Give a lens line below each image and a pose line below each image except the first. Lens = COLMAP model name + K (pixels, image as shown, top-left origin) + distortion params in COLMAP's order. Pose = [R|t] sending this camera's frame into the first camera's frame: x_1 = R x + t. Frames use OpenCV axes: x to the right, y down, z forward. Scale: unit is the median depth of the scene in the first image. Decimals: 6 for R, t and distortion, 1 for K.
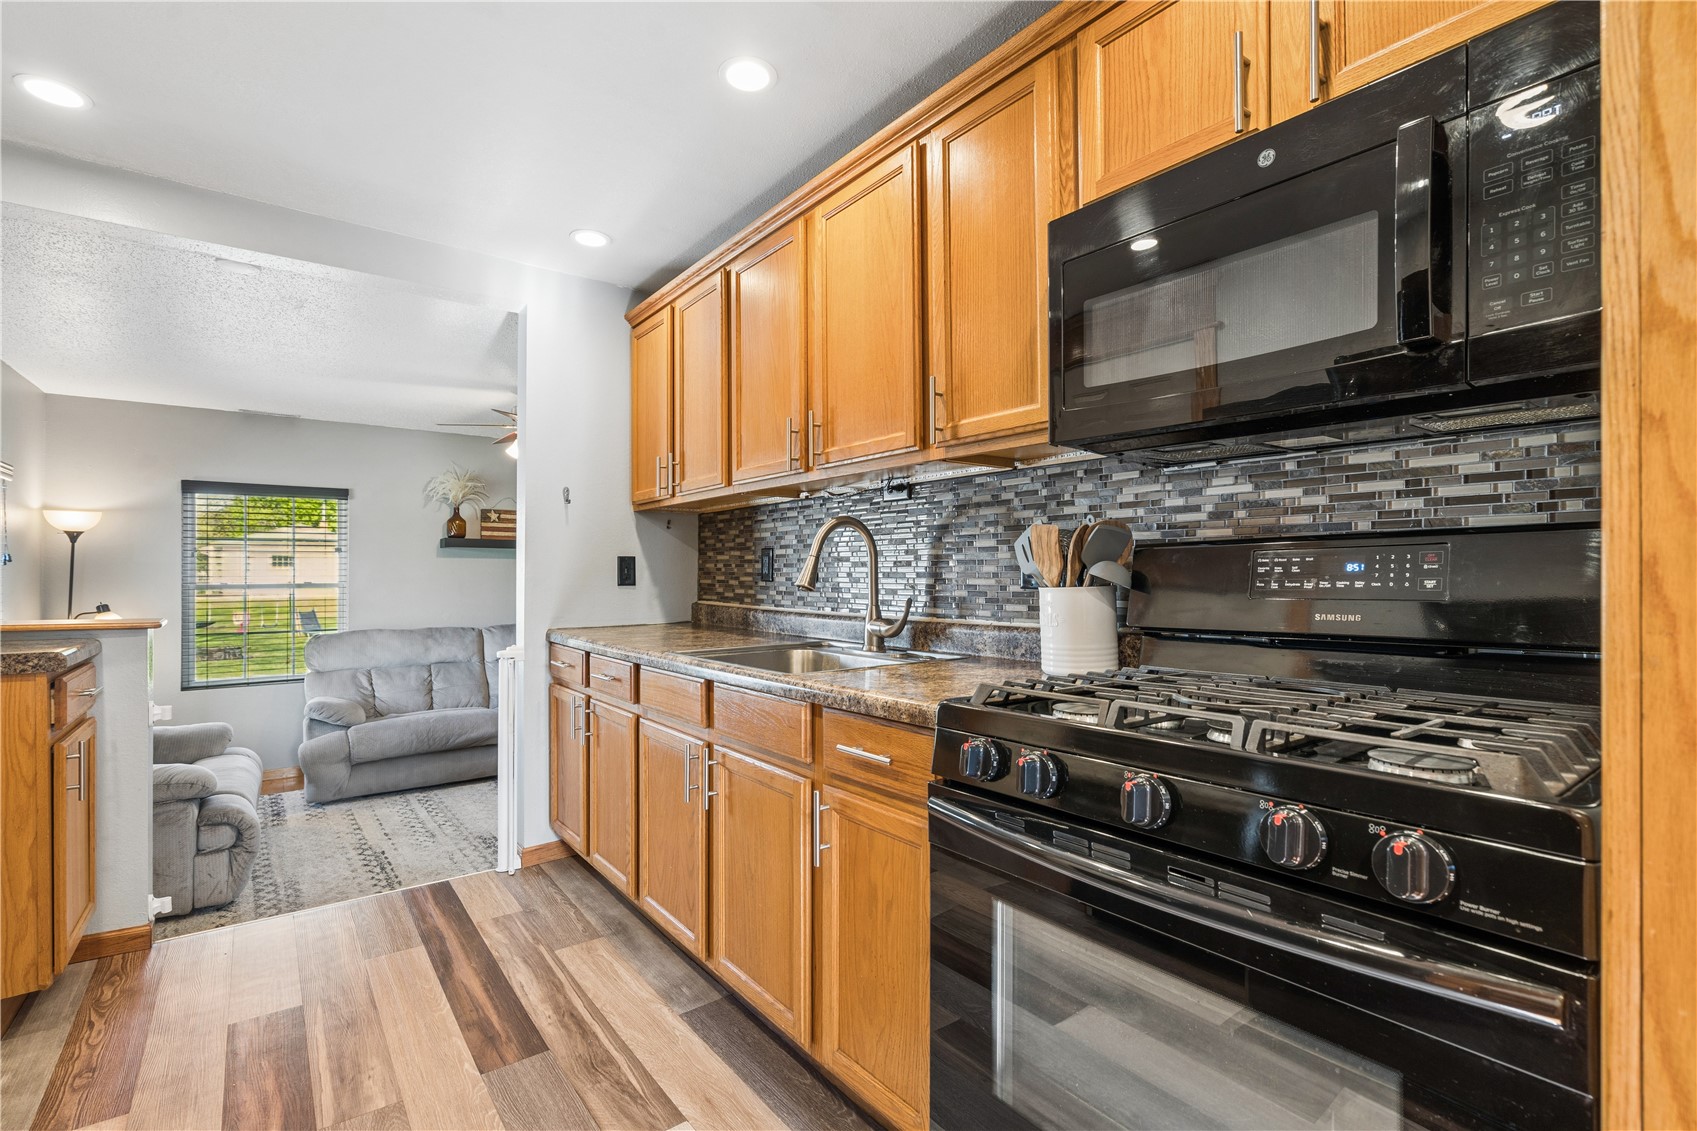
lens RADIAL K [[765.8, 0, 844.7], [0, 765.8, 570.3], [0, 0, 1]] dist [0.000107, 0.000246]
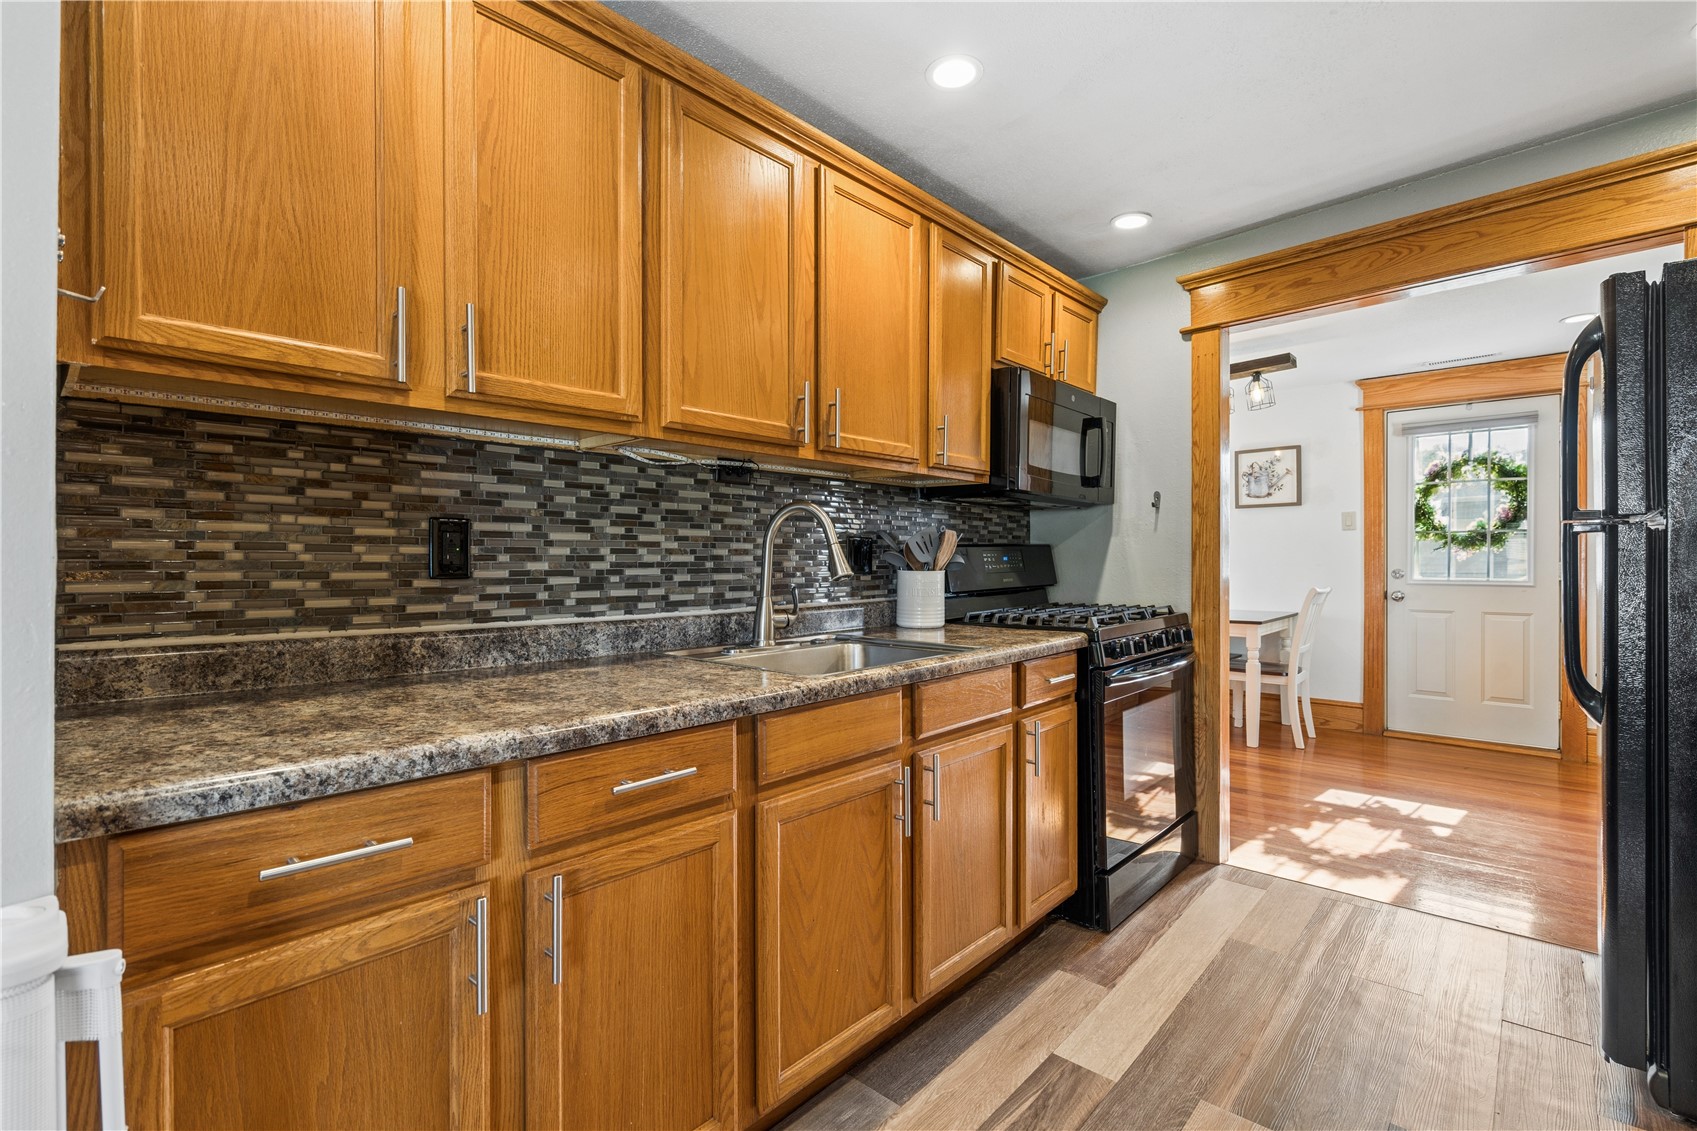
lens RADIAL K [[751.5, 0, 848.5], [0, 751.5, 565.5], [0, 0, 1]] dist [-0.004029, -0.000680]
pose [[-0.173263, -0.006085, 0.984857, -0.462701], [-0.001710, 0.999981, 0.005877, 0.001229], [-0.984874, -0.000666, -0.173271, 0.559446]]
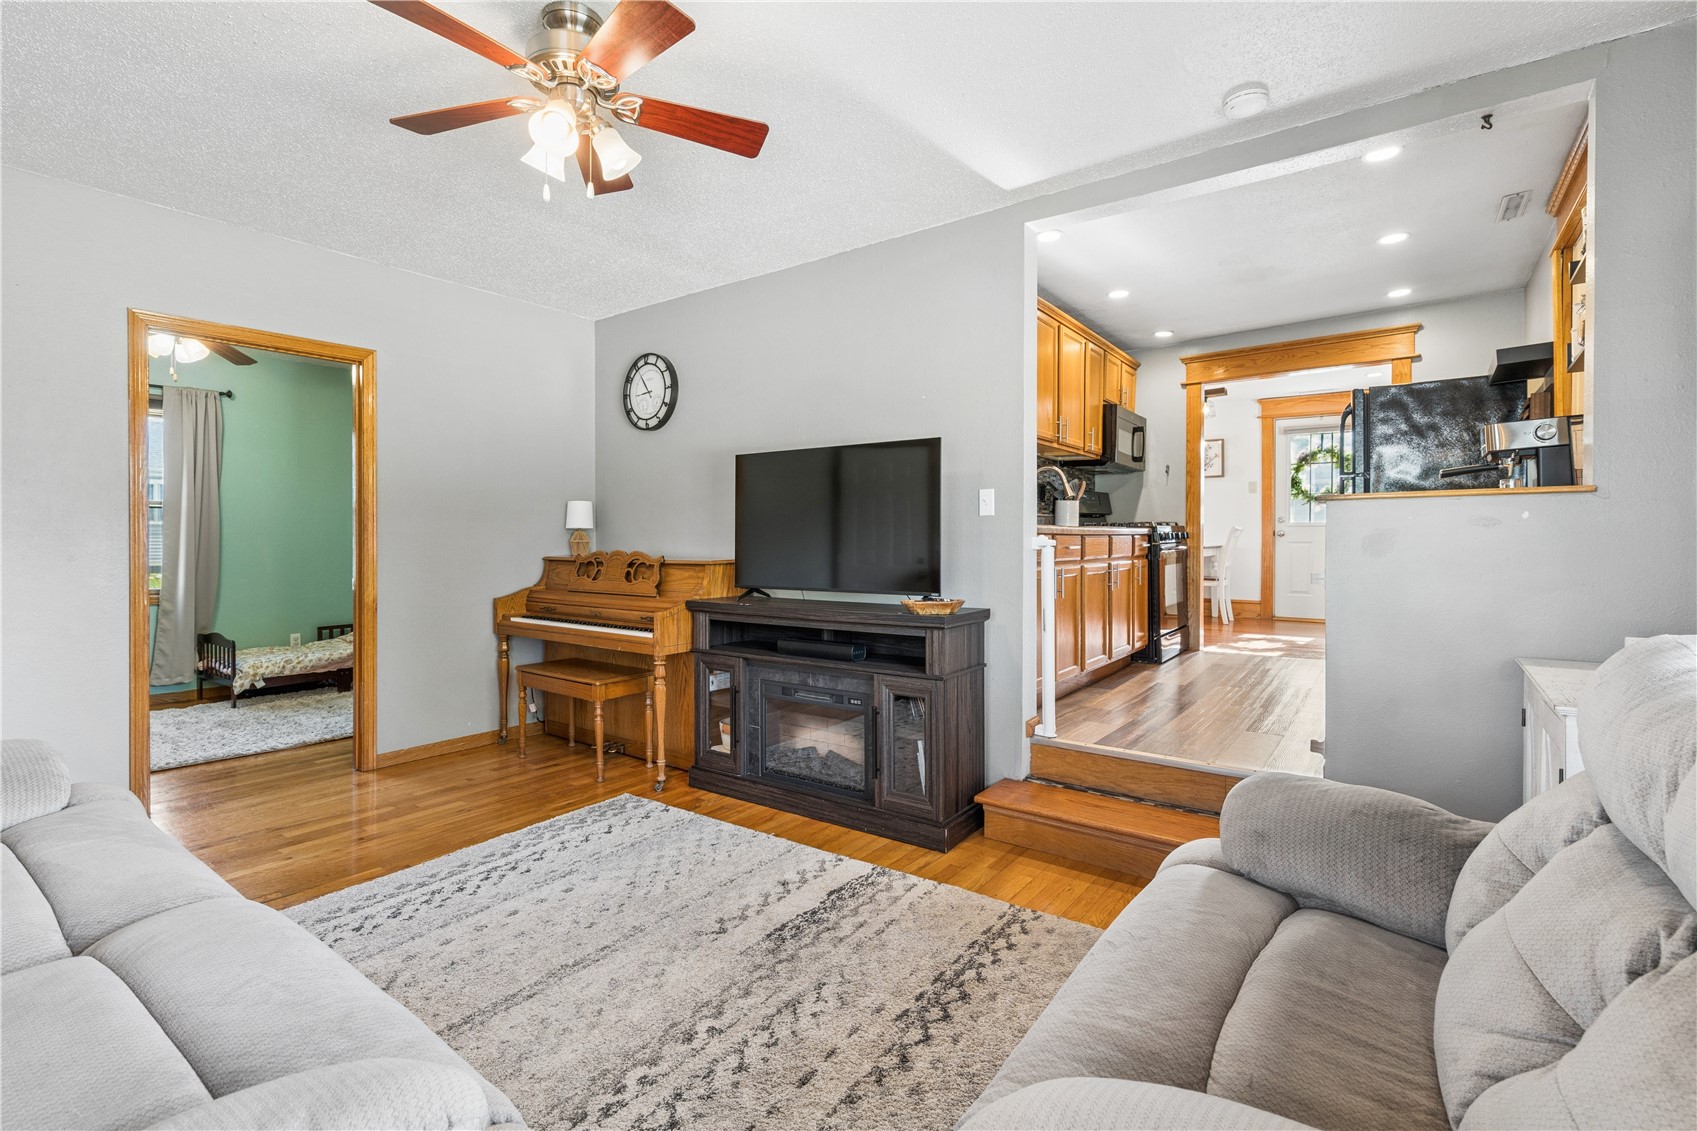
lens RADIAL K [[772.8, 0, 845.4], [0, 772.8, 548.5], [0, 0, 1]] dist [-0.004488, -0.000200]
pose [[-0.290247, -0.012273, 0.956873, -0.988876], [-0.006305, 0.999921, 0.010912, 0.075242], [-0.956931, -0.002866, -0.290301, 1.113350]]
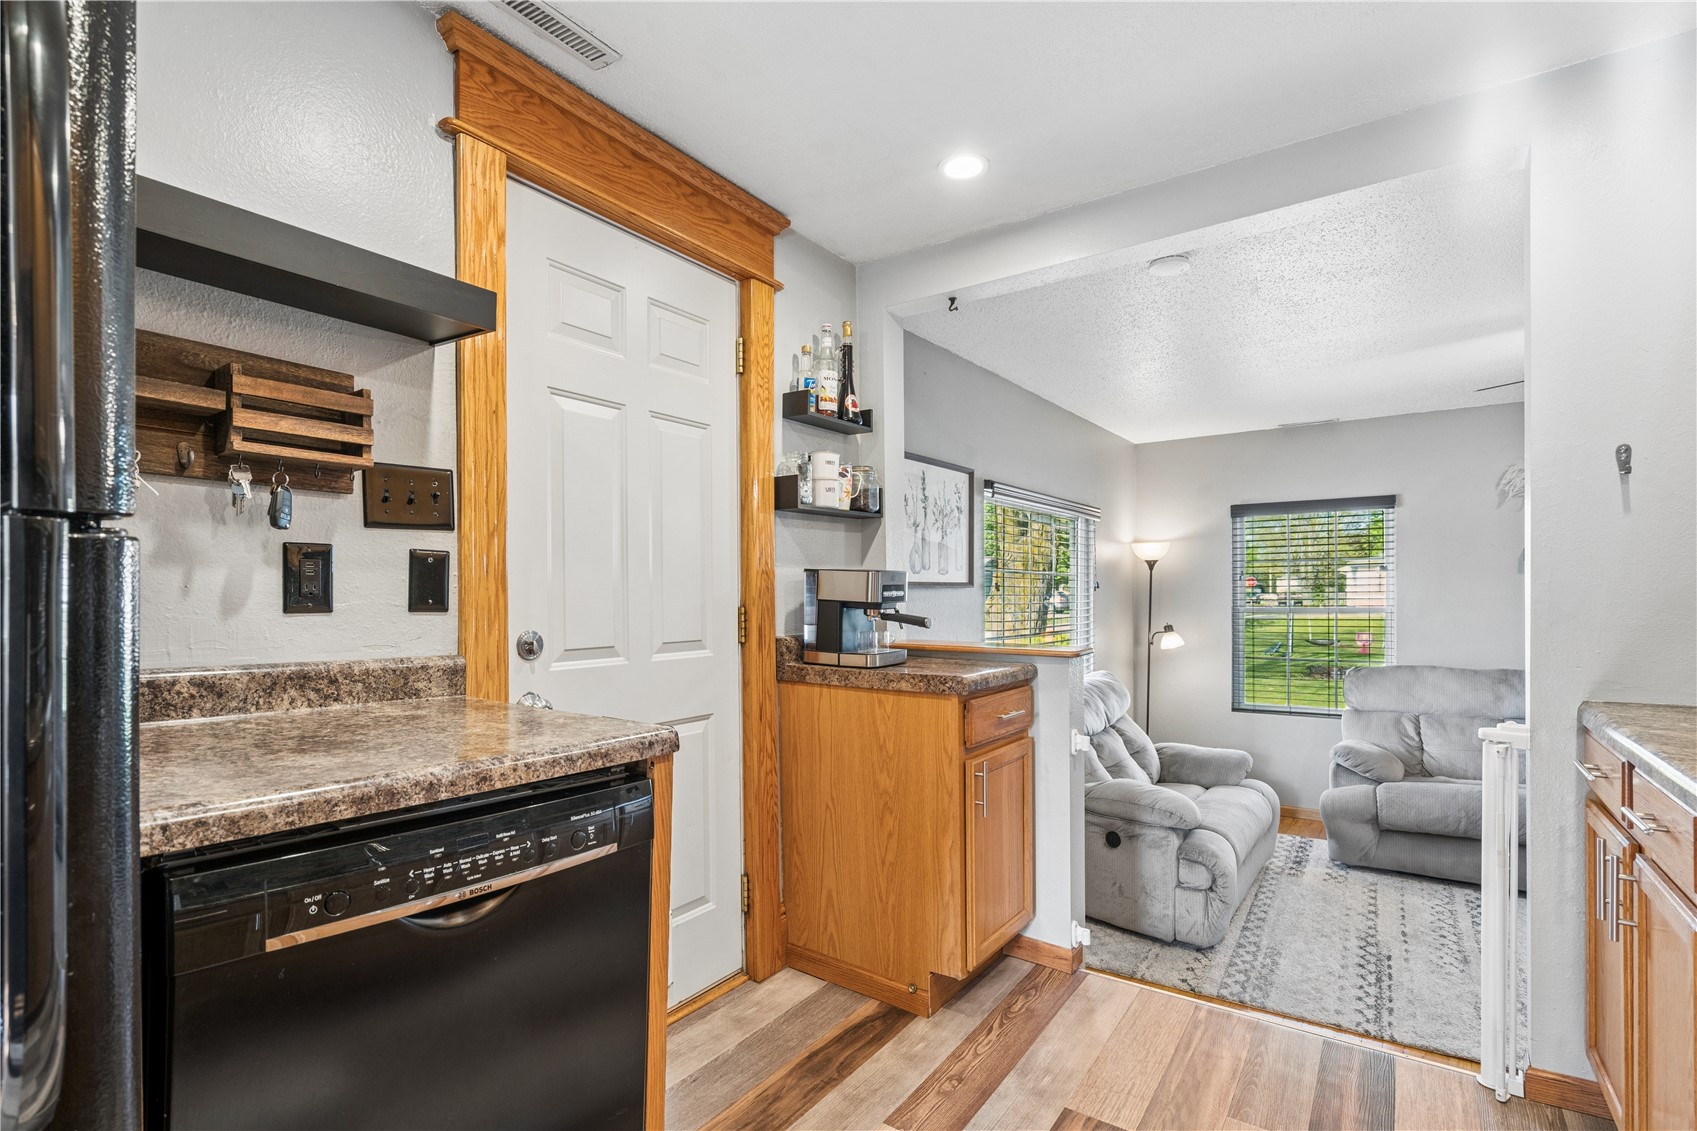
lens RADIAL K [[812.3, 0, 842.6], [0, 812.3, 598.3], [0, 0, 1]] dist [-0.002239, 0.000075]
pose [[0.307544, 0.001438, -0.951533, 0.008732], [0.010594, 0.999932, 0.004935, -0.005412], [0.951475, -0.011598, 0.307508, 0.212856]]
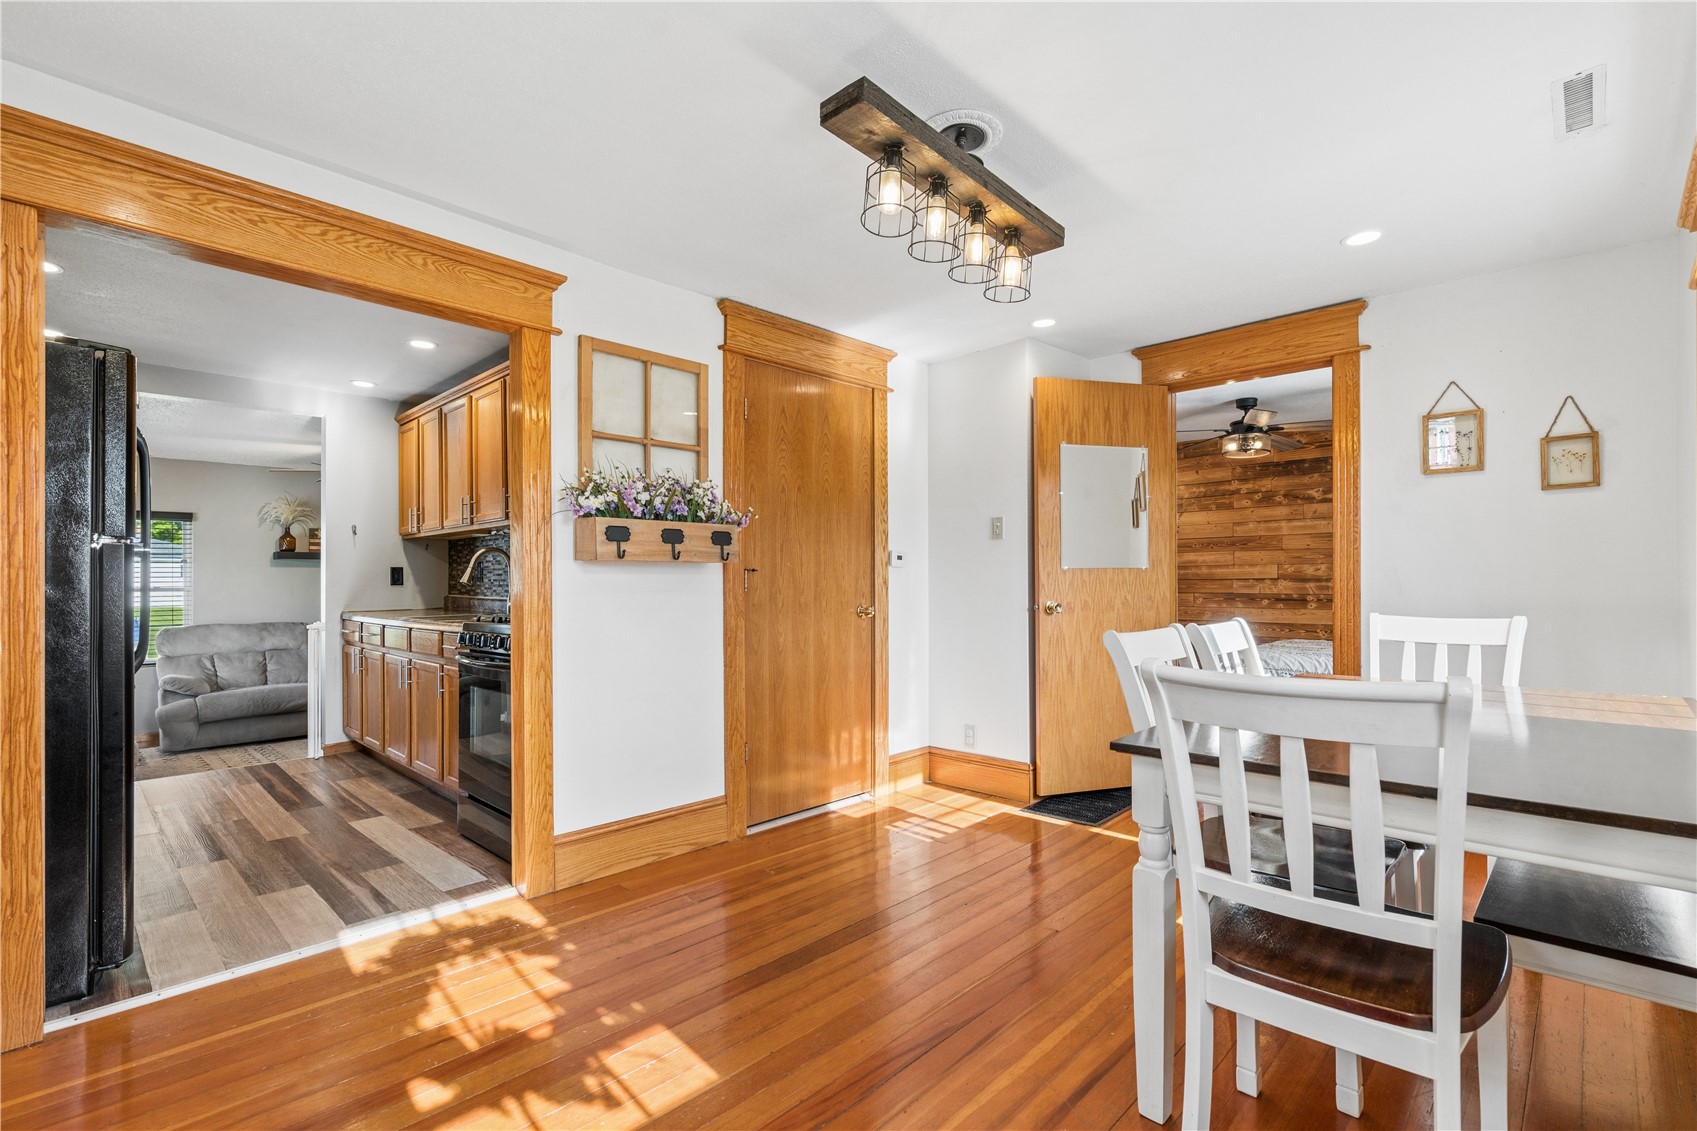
lens RADIAL K [[763.6, 0, 848.2], [0, 763.6, 577.5], [0, 0, 1]] dist [-0.001679, -0.000334]
pose [[0.988232, -0.003934, 0.152912, 0.307420], [0.003911, 0.999992, 0.000447, 0.005265], [-0.152913, 0.000156, 0.988240, -0.551308]]
